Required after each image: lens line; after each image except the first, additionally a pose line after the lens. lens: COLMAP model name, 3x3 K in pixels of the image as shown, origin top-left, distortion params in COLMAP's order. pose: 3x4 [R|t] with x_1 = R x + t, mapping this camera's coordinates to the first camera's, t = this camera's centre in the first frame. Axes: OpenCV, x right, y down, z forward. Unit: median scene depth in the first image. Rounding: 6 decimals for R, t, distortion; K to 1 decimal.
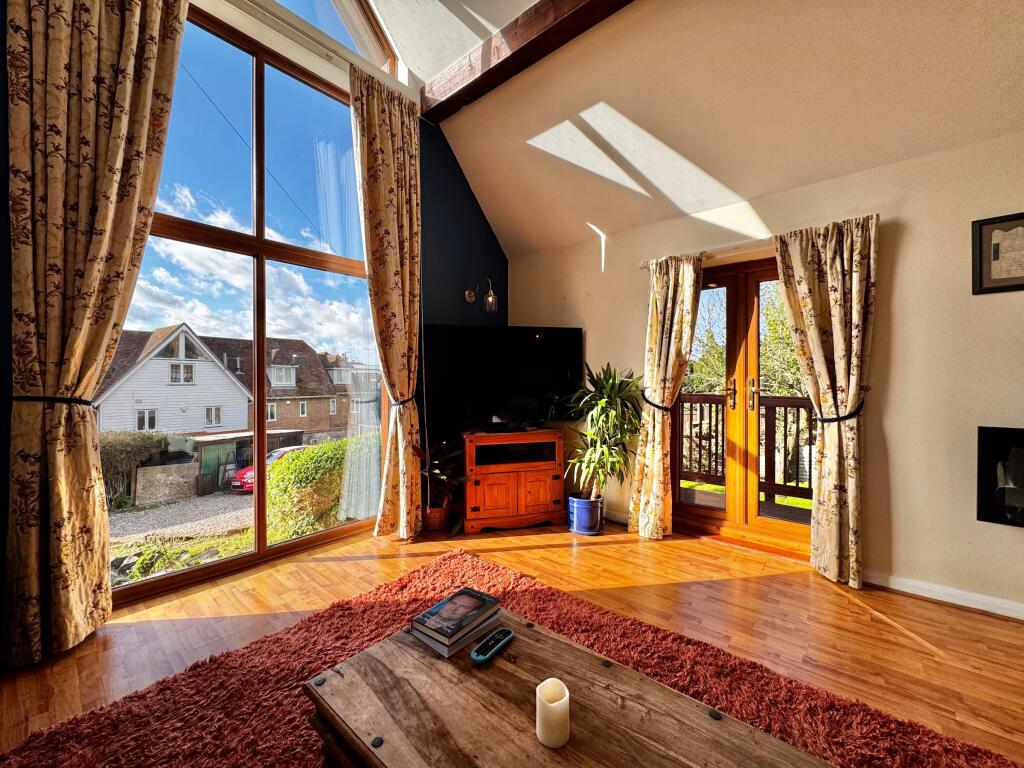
lens RADIAL K [[407.4, 0, 511.0], [0, 407.4, 384.1], [0, 0, 1]] dist [-0.004299, 0.000398]
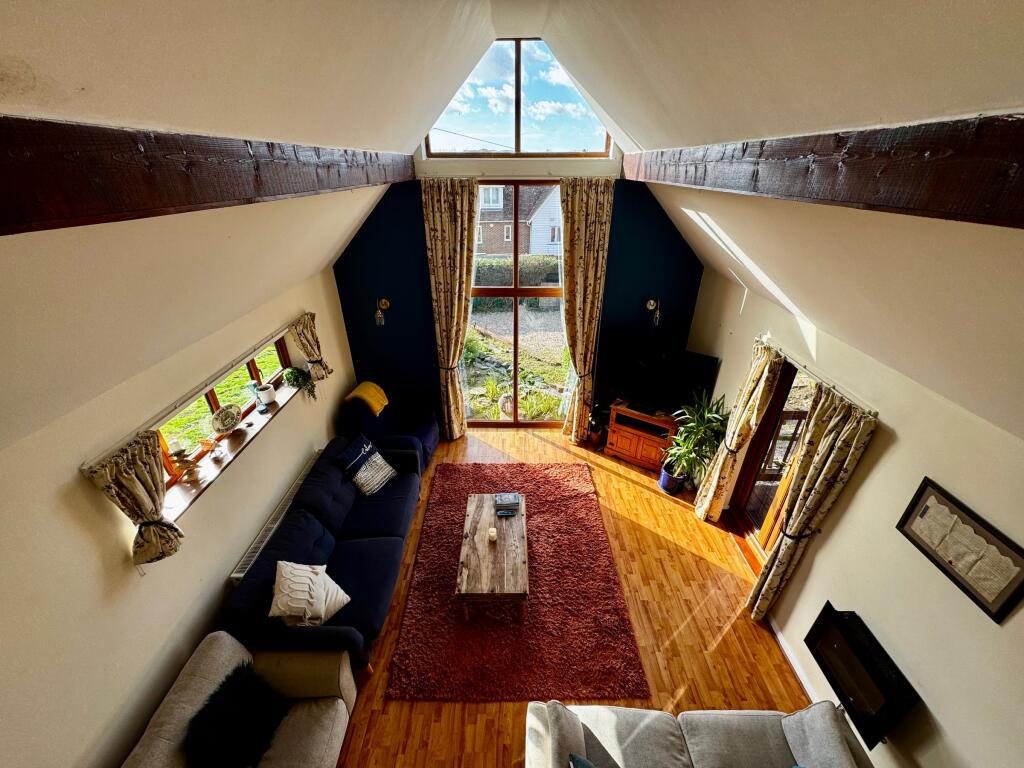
lens RADIAL K [[407.4, 0, 511.0], [0, 407.4, 384.1], [0, 0, 1]] dist [-0.004299, 0.000398]
pose [[0.639487, 0.364473, -0.676916, 0.753682], [-0.002830, 0.881592, 0.472003, -0.767515], [0.768796, -0.299925, 0.564798, -0.231781]]
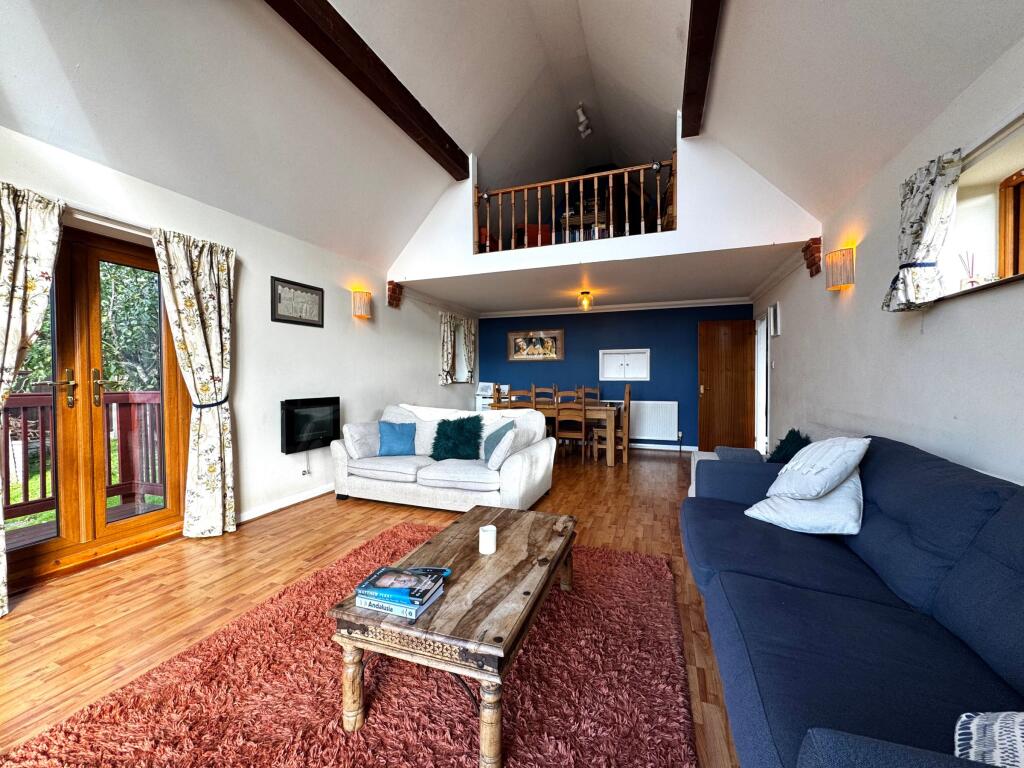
lens RADIAL K [[407.4, 0, 511.0], [0, 407.4, 384.1], [0, 0, 1]] dist [-0.004299, 0.000398]
pose [[-0.346090, -0.016744, 0.938052, -0.523884], [0.009756, 0.999722, 0.021444, 0.007083], [-0.938151, 0.016573, -0.345831, 0.466627]]
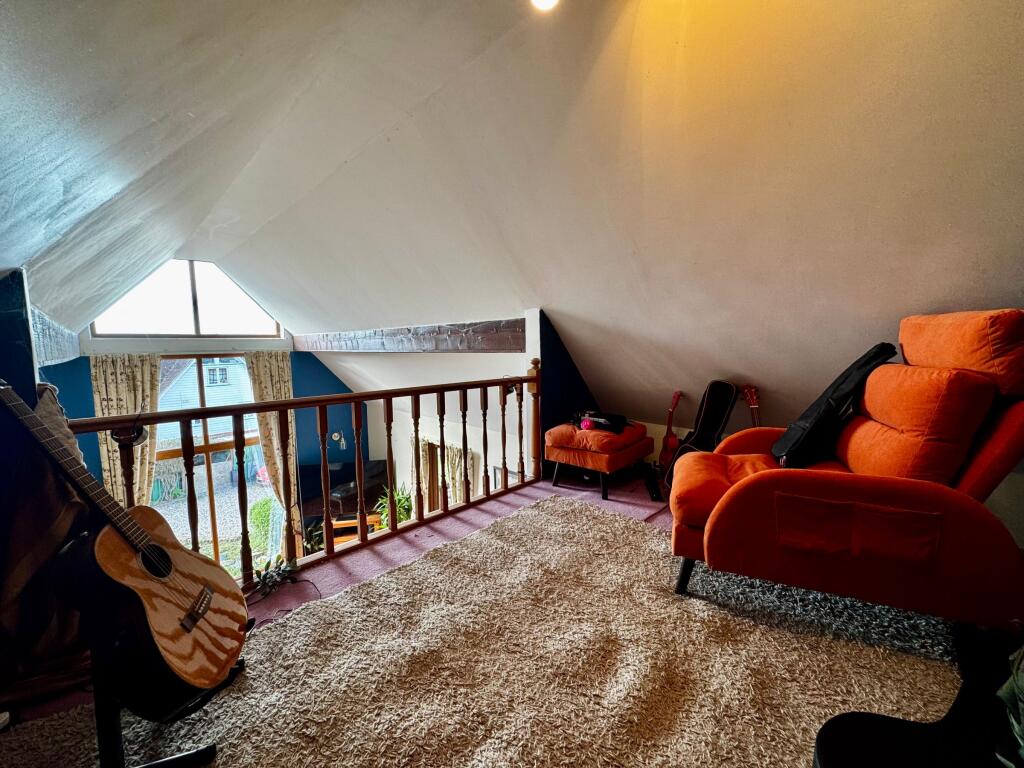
lens RADIAL K [[407.4, 0, 511.0], [0, 407.4, 384.1], [0, 0, 1]] dist [-0.004299, 0.000398]
pose [[0.996890, -0.004660, -0.078669, 0.989108], [0.012086, 0.995482, 0.094180, -0.744384], [0.077875, -0.094838, 0.992442, -0.828703]]
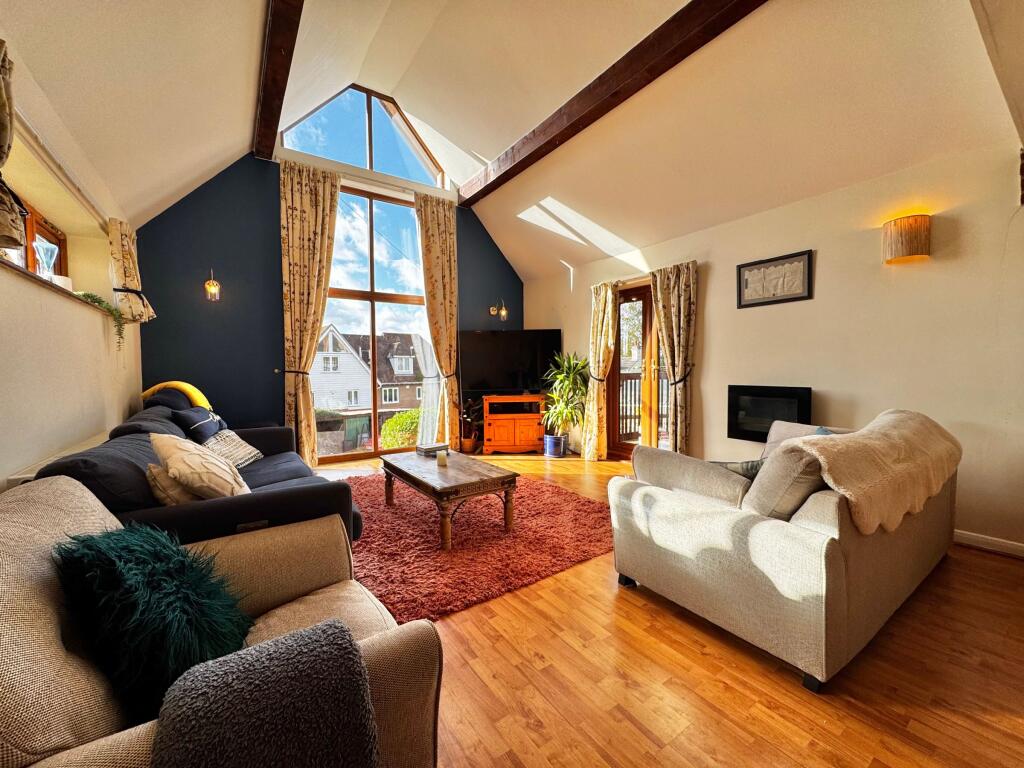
lens RADIAL K [[409.2, 0, 511.8], [0, 409.2, 381.6], [0, 0, 1]] dist [-0.001191, -0.000129]
pose [[0.966247, -0.002166, -0.257609, 0.466917], [0.008580, 0.999680, 0.023778, 0.027094], [0.257475, -0.025186, 0.965957, -0.643128]]
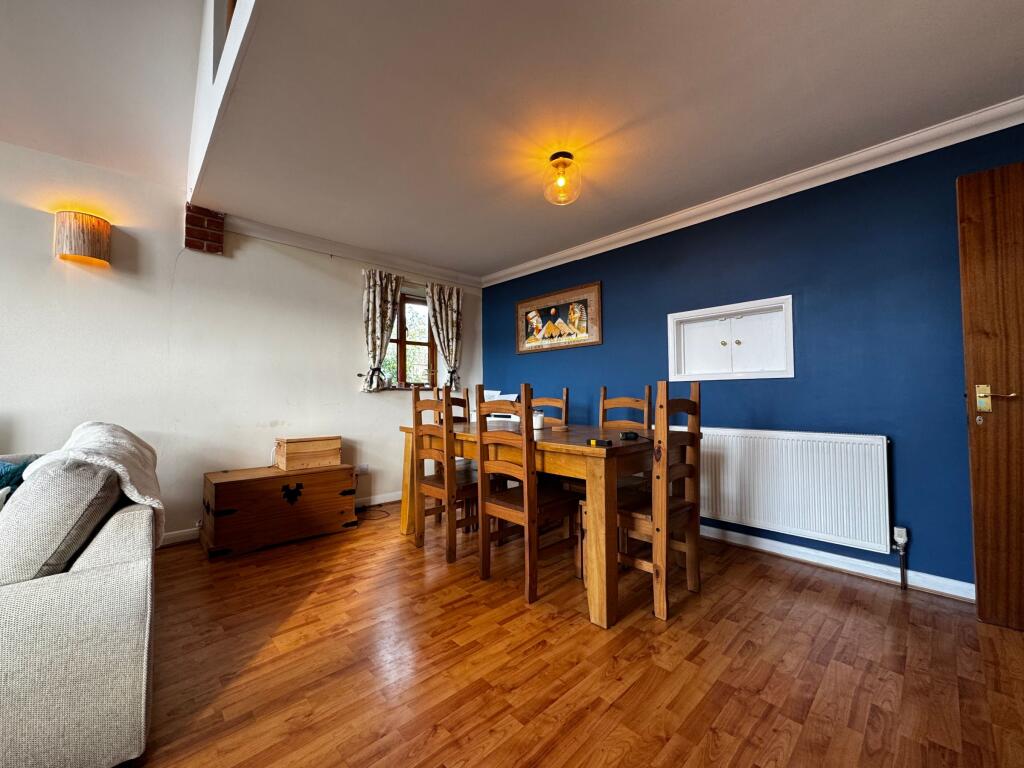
lens RADIAL K [[407.4, 0, 511.0], [0, 407.4, 384.1], [0, 0, 1]] dist [-0.004299, 0.000398]
pose [[0.107143, 0.029949, 0.993792, 0.361257], [0.014169, 0.999399, -0.031646, 0.073140], [-0.994143, 0.017472, 0.106654, -0.479557]]
